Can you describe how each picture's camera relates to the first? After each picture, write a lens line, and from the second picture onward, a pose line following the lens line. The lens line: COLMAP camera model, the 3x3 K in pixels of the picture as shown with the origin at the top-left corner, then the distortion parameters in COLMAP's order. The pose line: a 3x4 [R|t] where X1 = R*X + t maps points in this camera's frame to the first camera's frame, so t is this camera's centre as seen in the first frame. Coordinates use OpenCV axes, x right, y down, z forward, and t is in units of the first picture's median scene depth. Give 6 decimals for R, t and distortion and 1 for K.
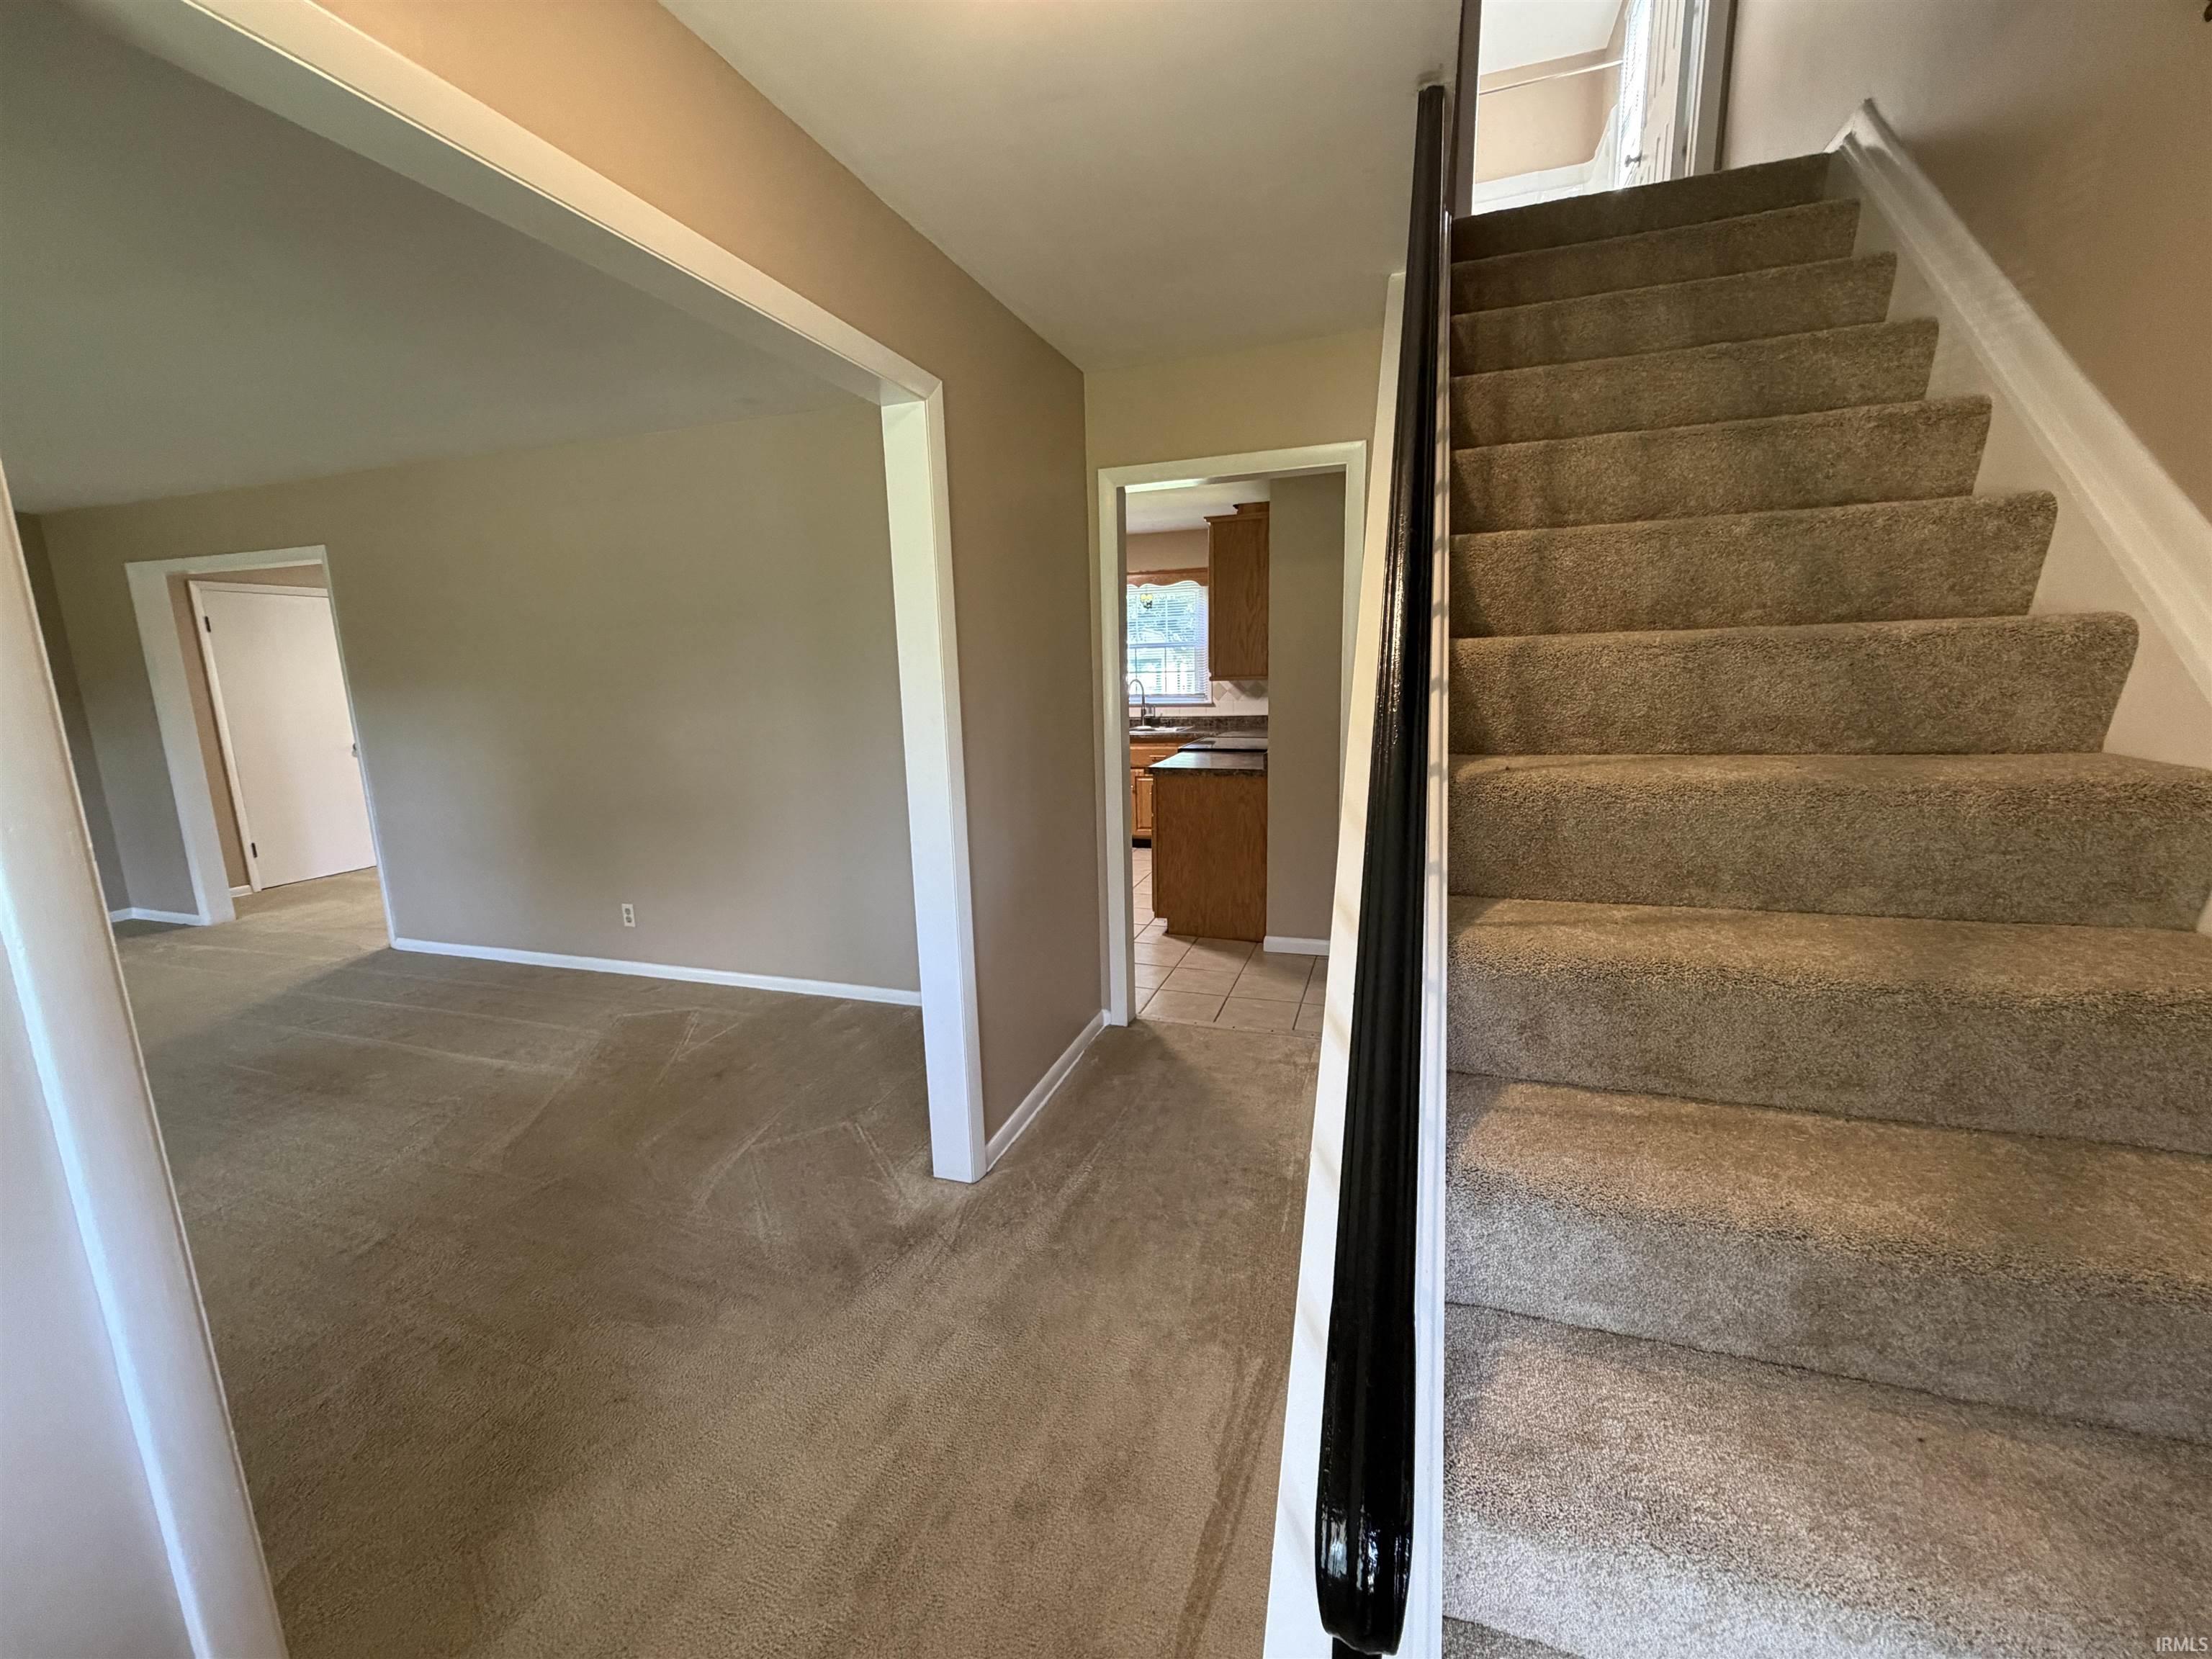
lens RADIAL K [[881.9, 0, 1100.5], [0, 881.9, 829.6], [0, 0, 1]] dist [0.000383, 0.000287]
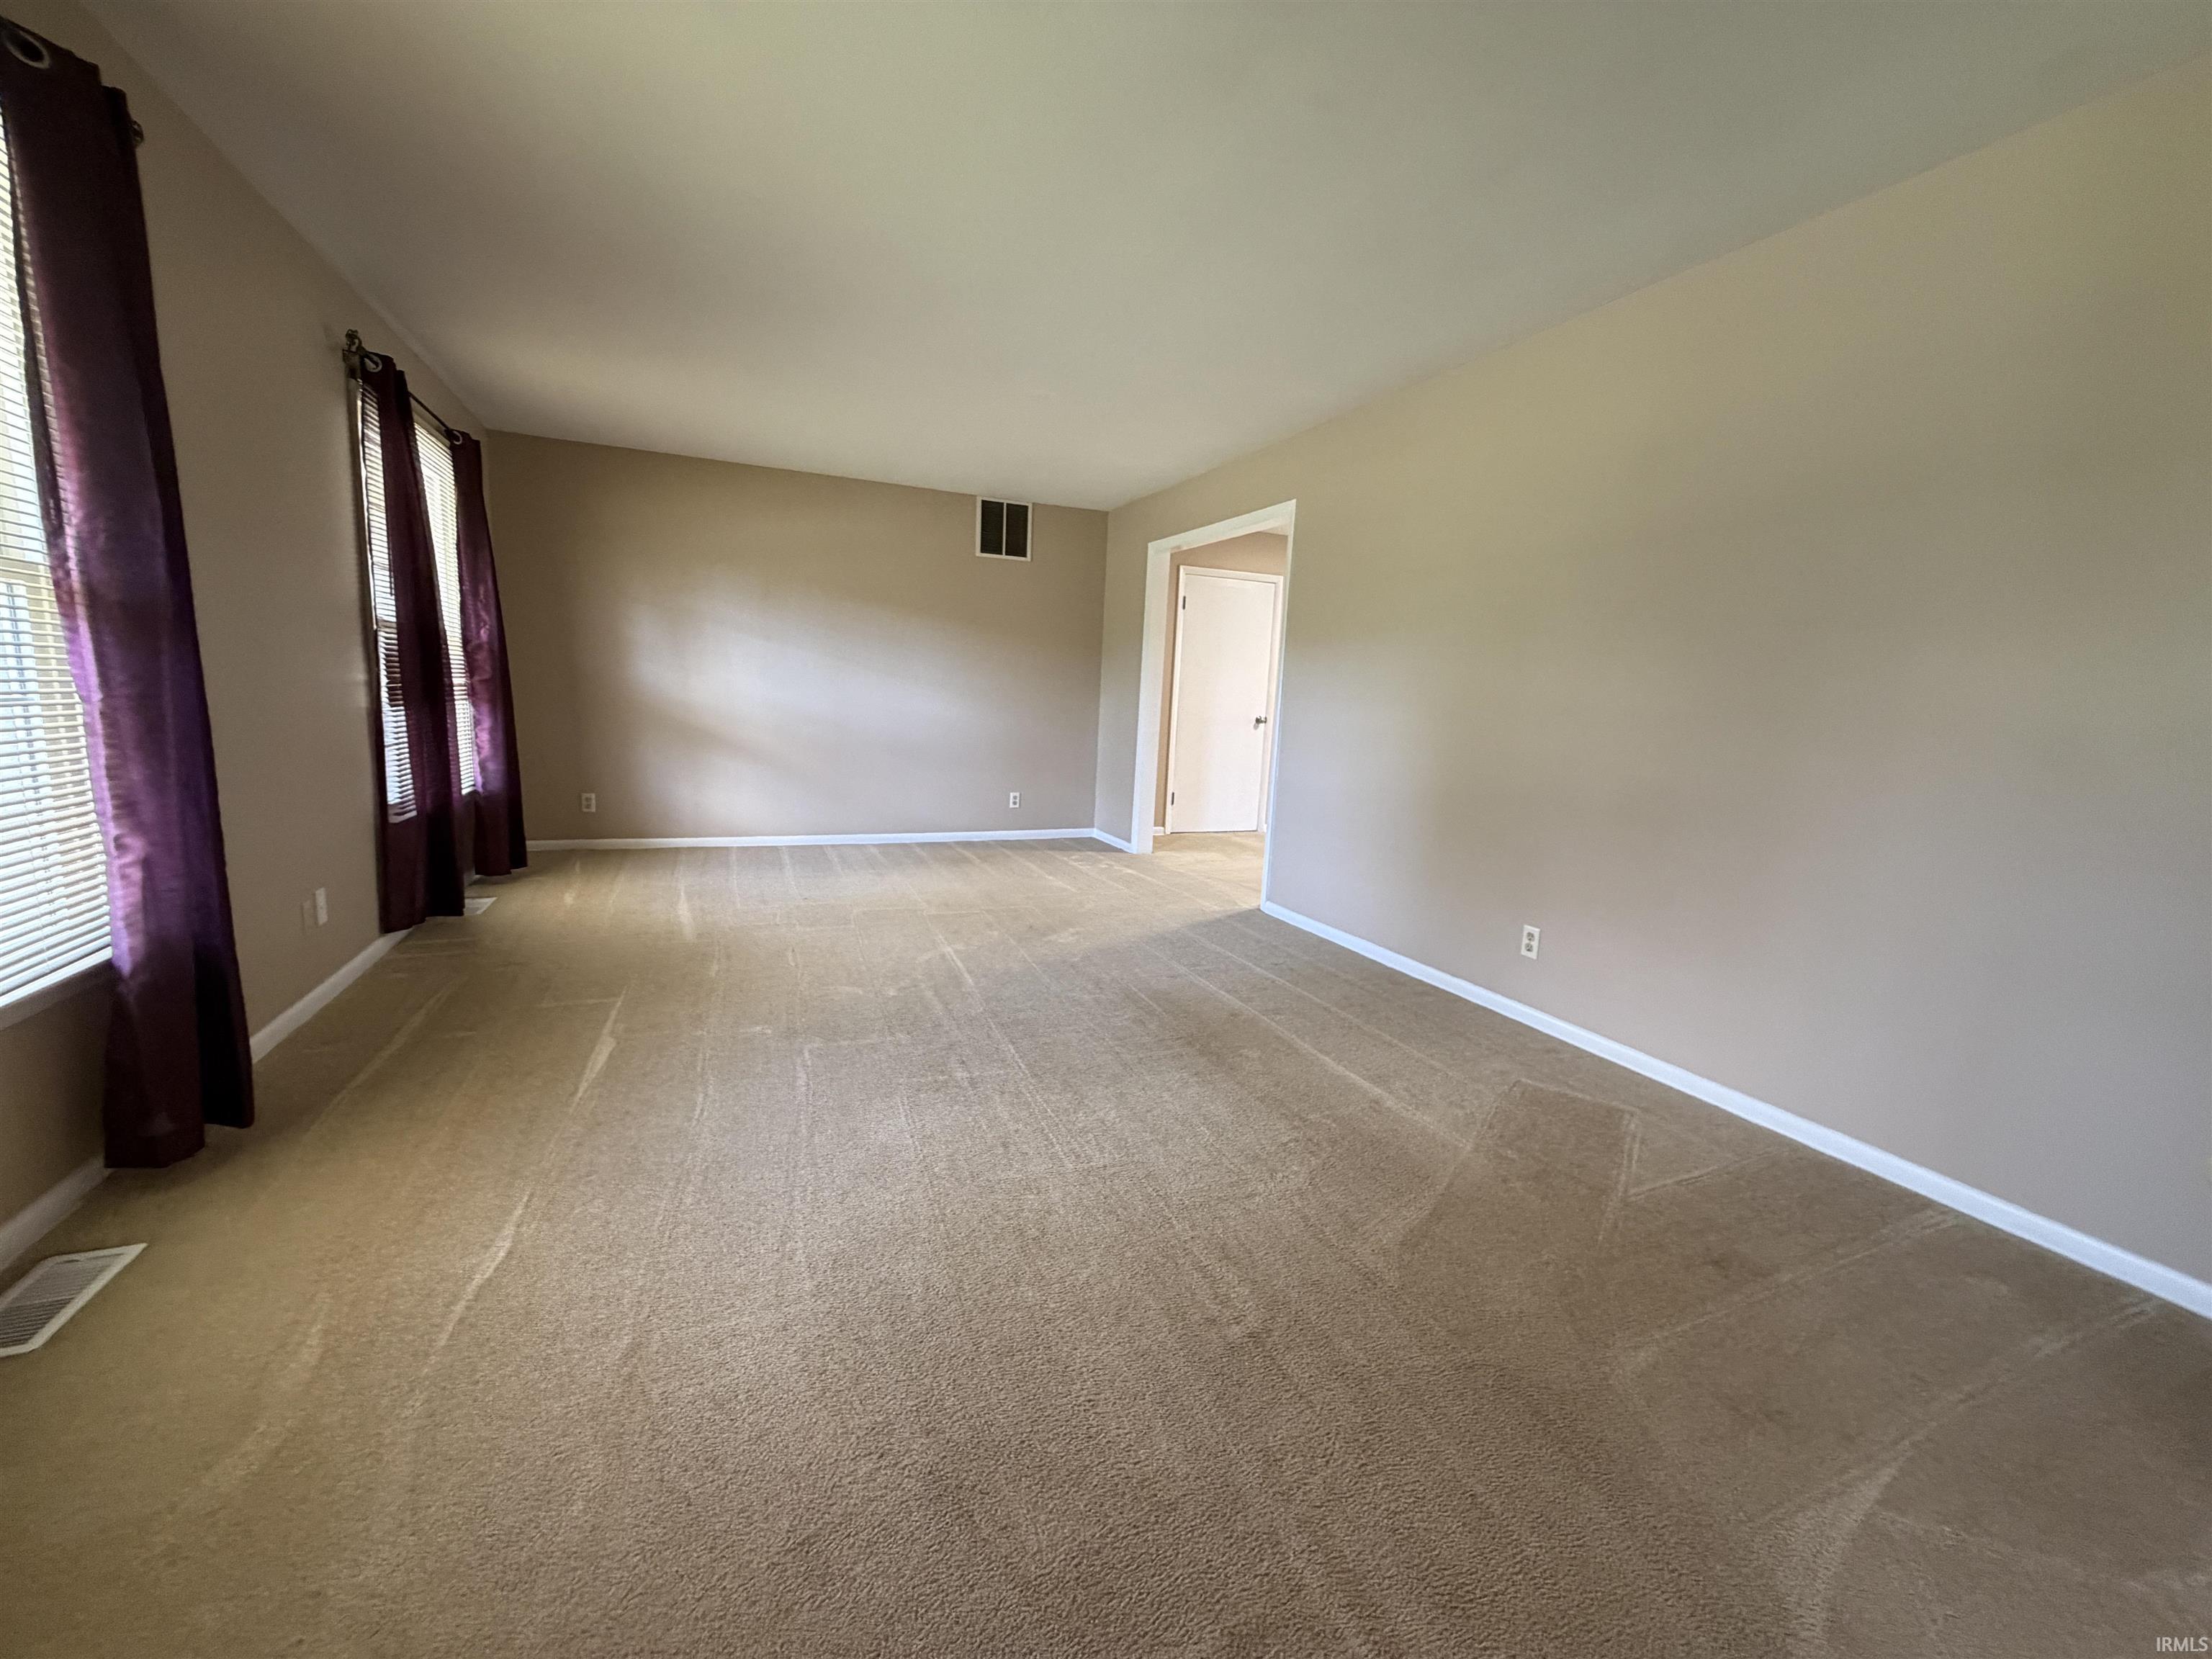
lens RADIAL K [[881.9, 0, 1103.6], [0, 881.9, 835.7], [0, 0, 1]] dist [0.000383, 0.000287]
pose [[0.664018, 0.172563, -0.727531, -0.279457], [-0.197552, 0.978918, 0.051883, 0.046863], [0.721147, 0.109274, 0.684110, 0.245130]]
